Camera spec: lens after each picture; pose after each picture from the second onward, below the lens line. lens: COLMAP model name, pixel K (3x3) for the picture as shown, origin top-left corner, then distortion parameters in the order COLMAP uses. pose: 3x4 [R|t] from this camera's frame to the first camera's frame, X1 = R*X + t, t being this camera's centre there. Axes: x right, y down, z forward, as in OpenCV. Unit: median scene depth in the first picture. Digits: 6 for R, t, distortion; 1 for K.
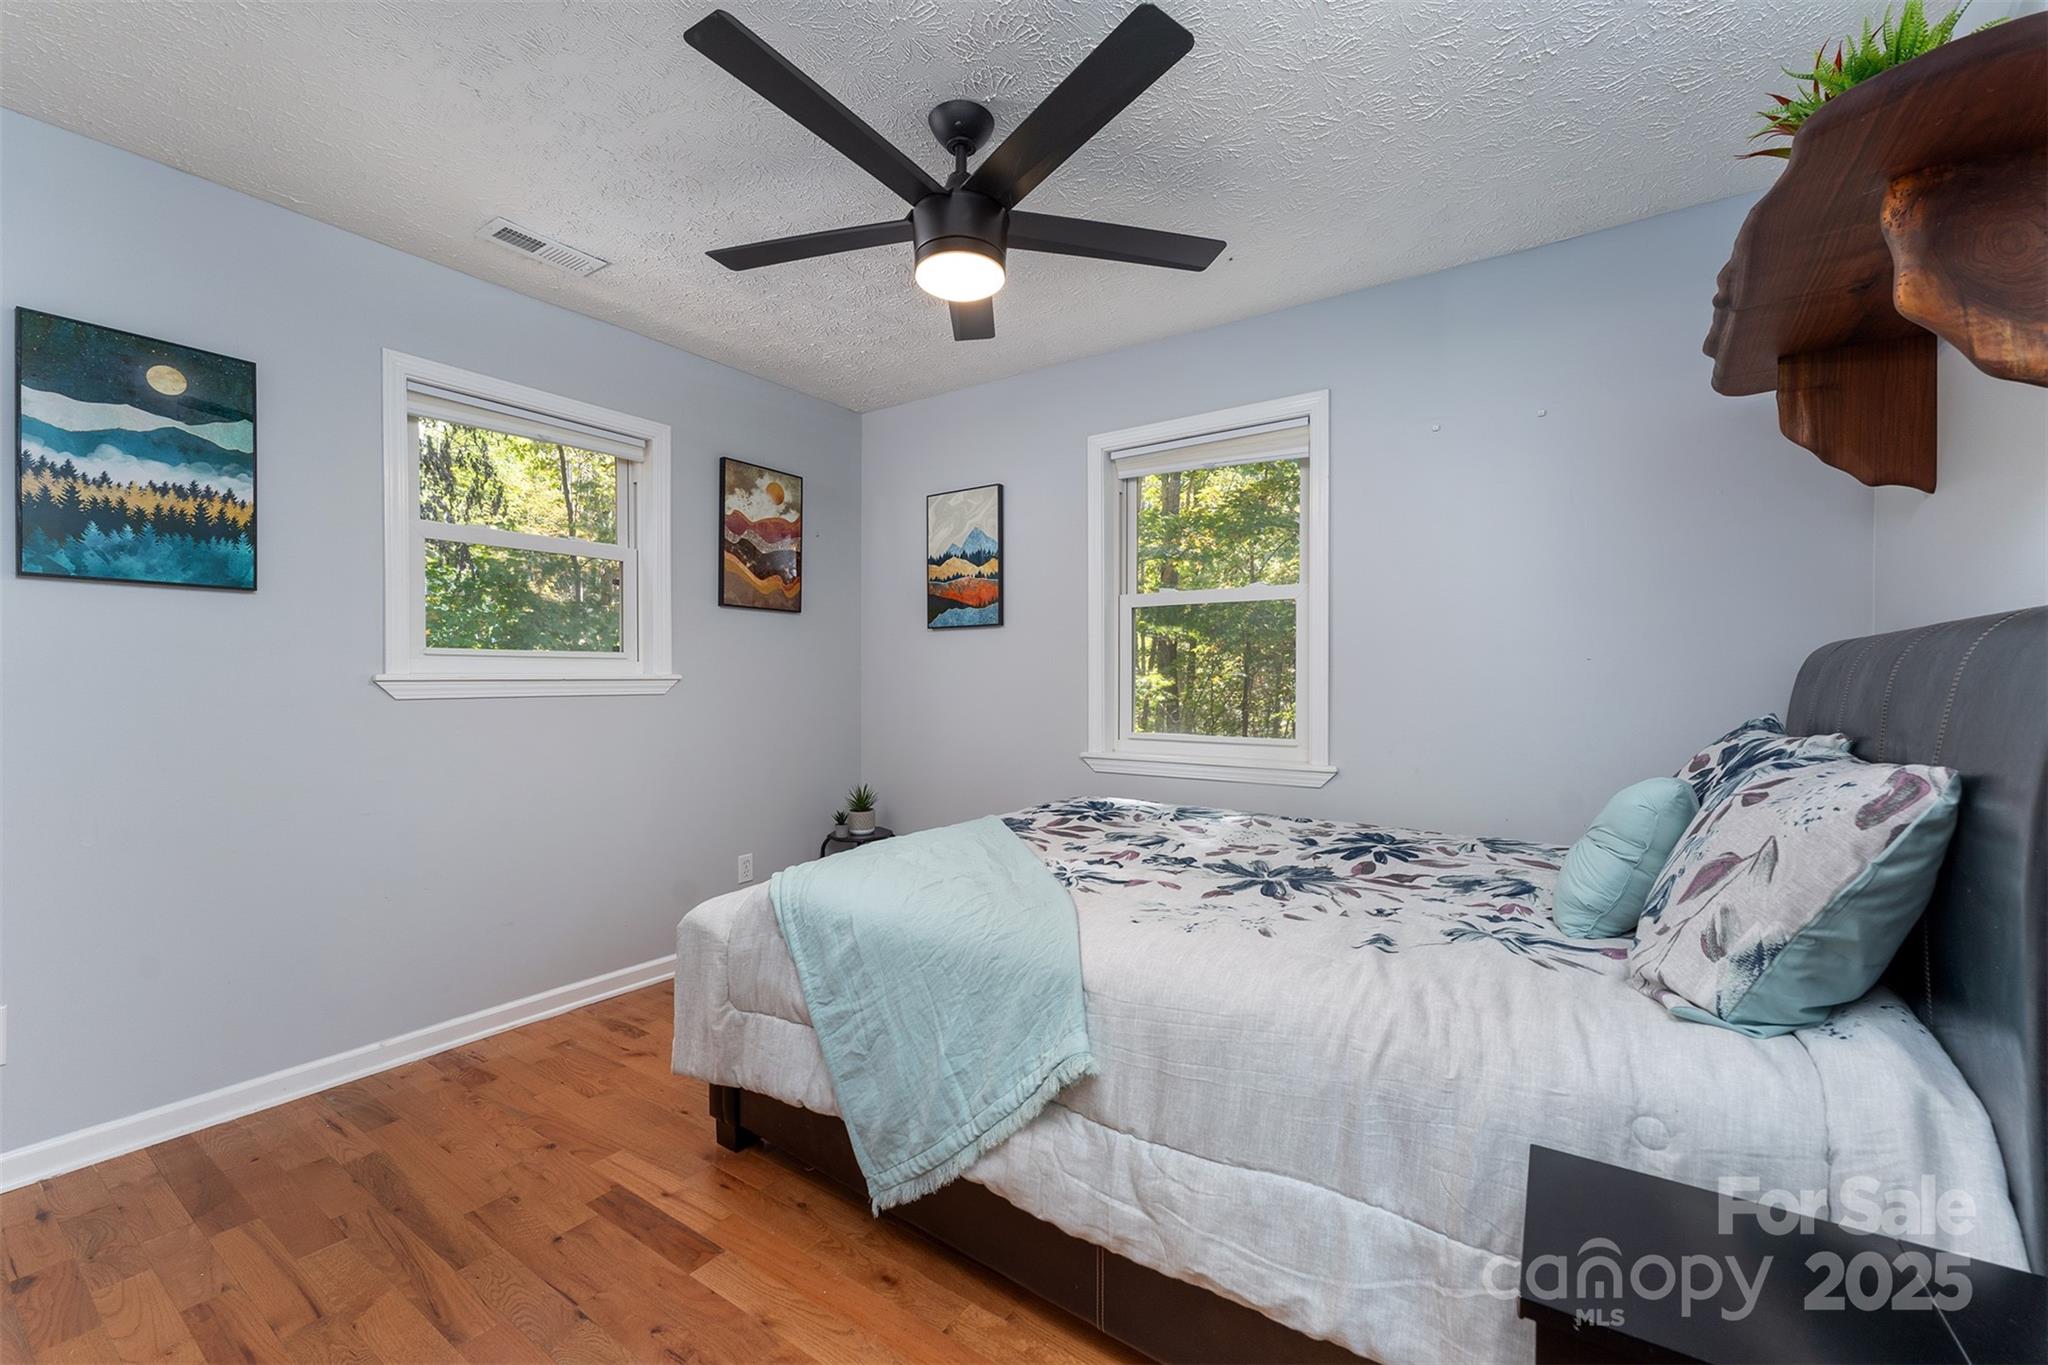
lens RADIAL K [[841.0, 0, 1012.0], [0, 841.0, 683.5], [0, 0, 1]] dist [-0.004487, -0.000396]
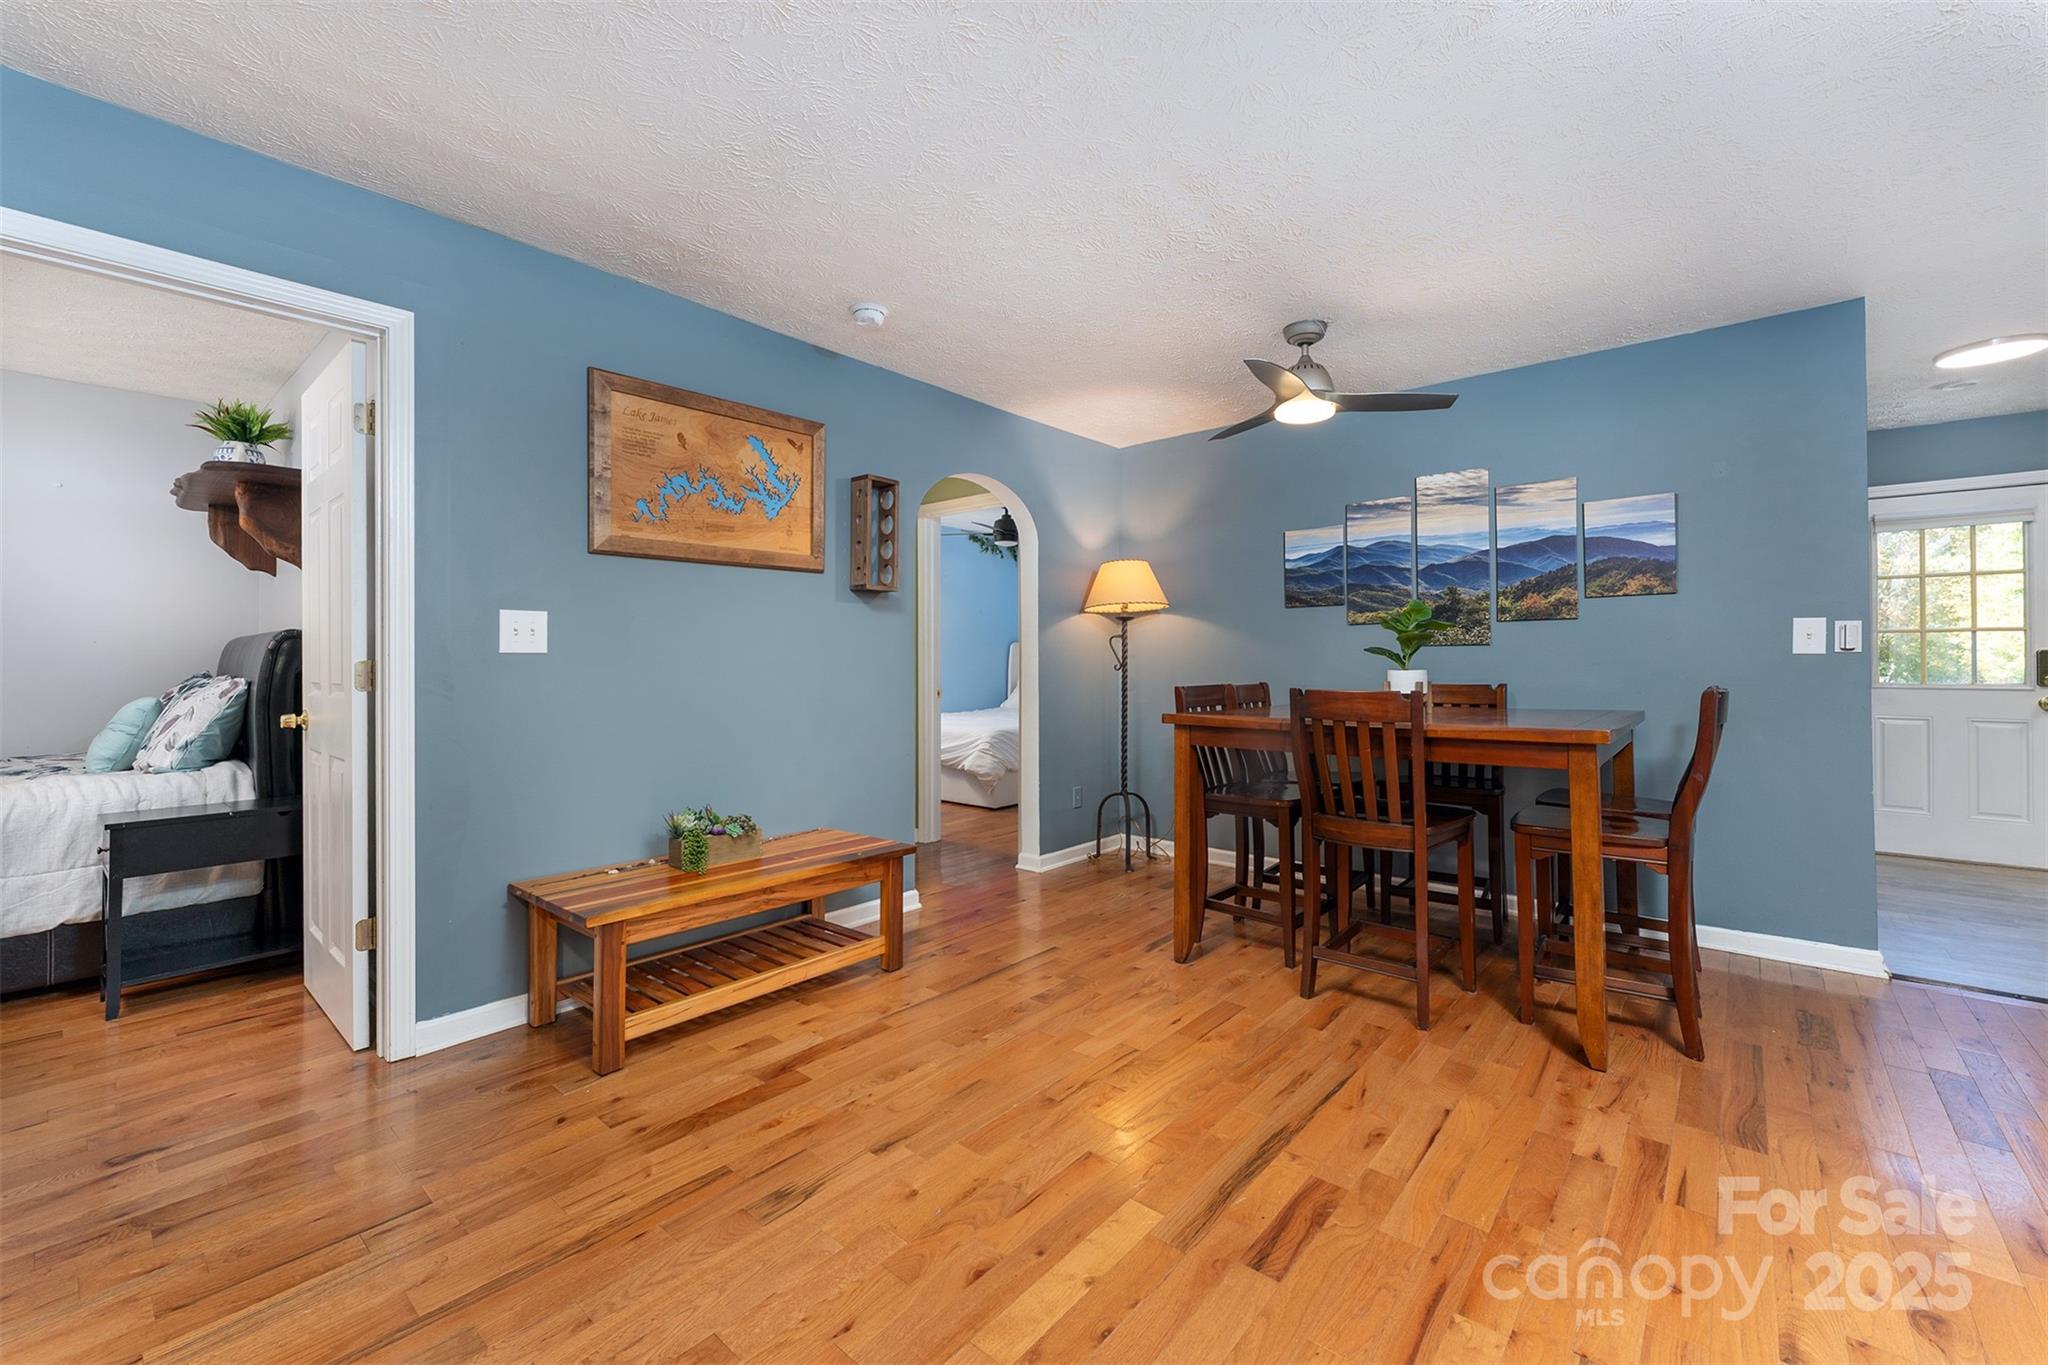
lens RADIAL K [[841.0, 0, 1009.4], [0, 841.0, 666.8], [0, 0, 1]] dist [-0.004487, -0.000396]
pose [[0.105794, 0.002379, 0.994385, -1.628794], [-0.000202, 0.999997, -0.002371, 0.053443], [-0.994388, 0.000050, 0.105794, -2.063592]]
